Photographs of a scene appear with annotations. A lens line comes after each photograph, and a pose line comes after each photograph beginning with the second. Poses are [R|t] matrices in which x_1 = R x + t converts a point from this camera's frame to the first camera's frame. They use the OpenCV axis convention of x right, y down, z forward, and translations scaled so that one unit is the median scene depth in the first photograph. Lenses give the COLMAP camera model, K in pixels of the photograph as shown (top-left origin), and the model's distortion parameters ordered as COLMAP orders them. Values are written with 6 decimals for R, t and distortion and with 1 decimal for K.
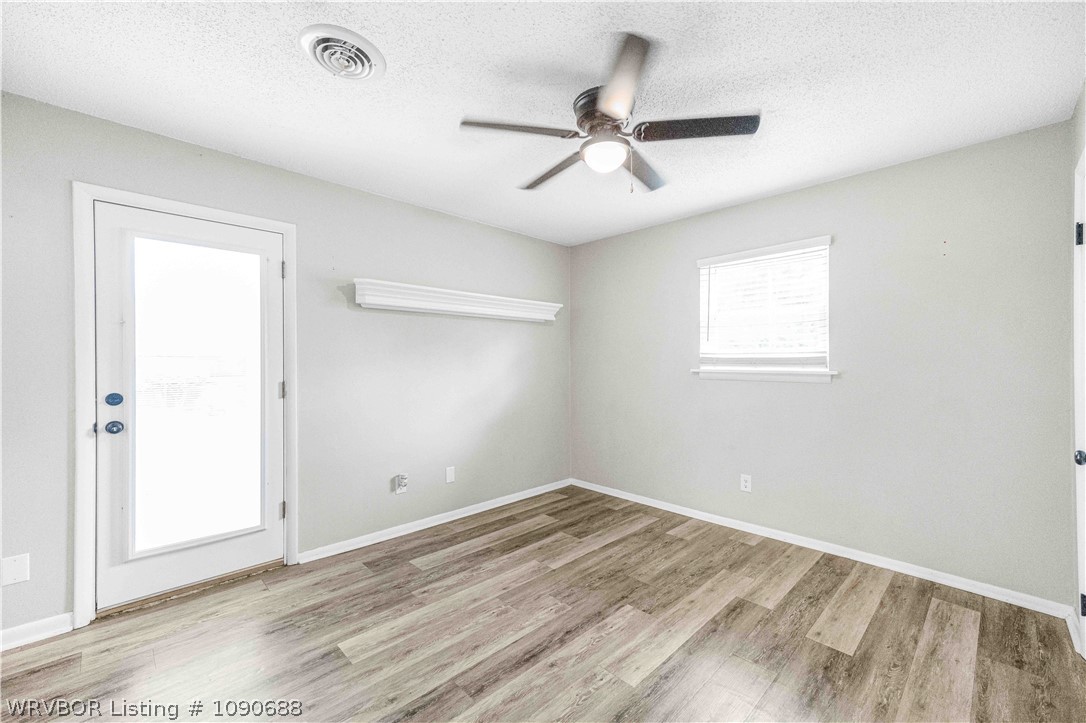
lens RADIAL K [[445.9, 0, 538.3], [0, 445.9, 364.6], [0, 0, 1]] dist [0.007456, -0.001857]
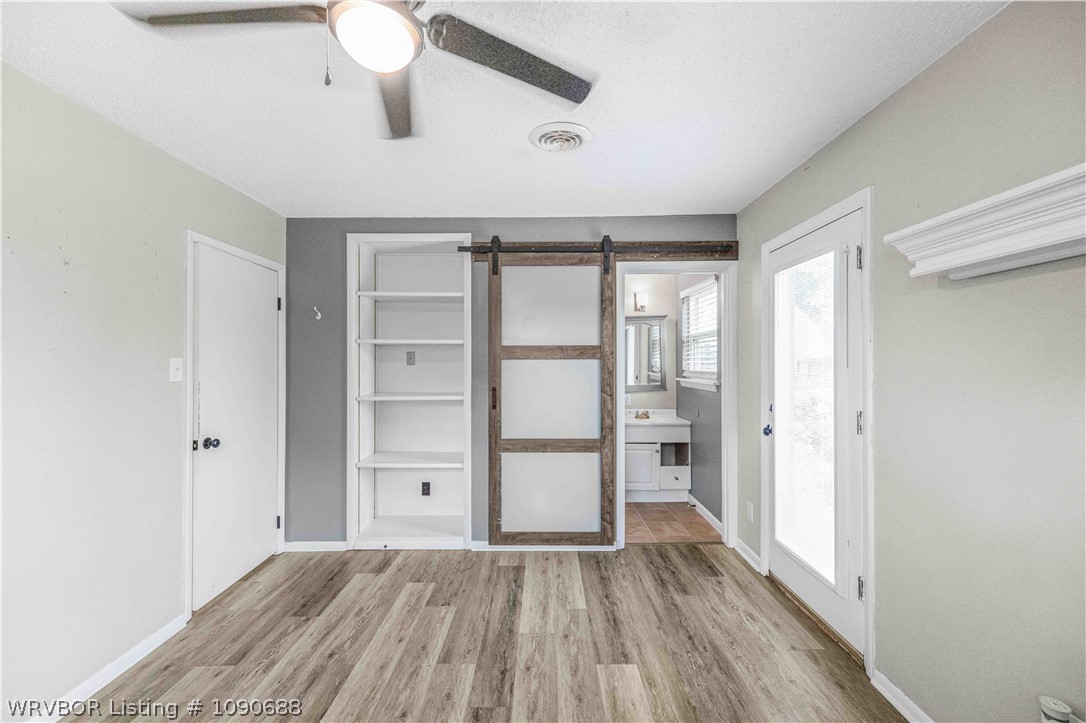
lens RADIAL K [[445.9, 0, 526.6], [0, 445.9, 363.4], [0, 0, 1]] dist [0.007456, -0.001857]
pose [[-0.714709, 0.003281, -0.699414, 0.418623], [-0.002964, 0.999966, 0.007721, -0.044203], [0.699415, 0.007591, -0.714675, 1.569375]]
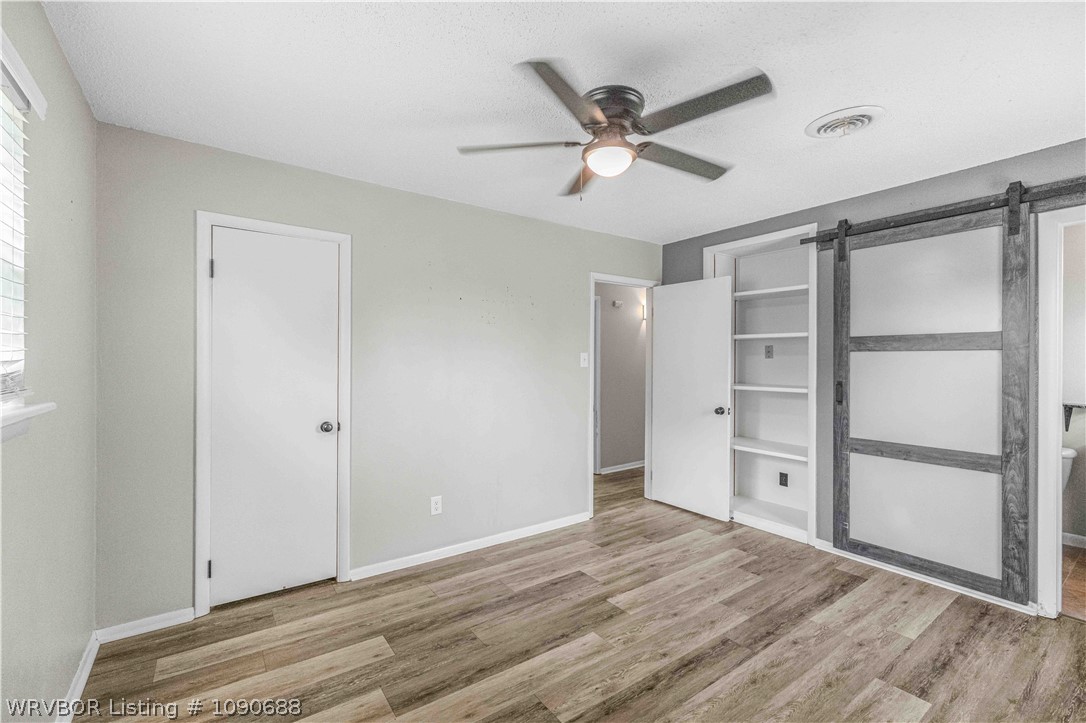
lens RADIAL K [[445.9, 0, 535.8], [0, 445.9, 361.3], [0, 0, 1]] dist [0.007456, -0.001857]
pose [[-0.987630, -0.001438, 0.156798, 0.159622], [0.000351, 0.999935, 0.011380, -0.031273], [-0.156804, 0.011294, -0.987565, 1.995677]]
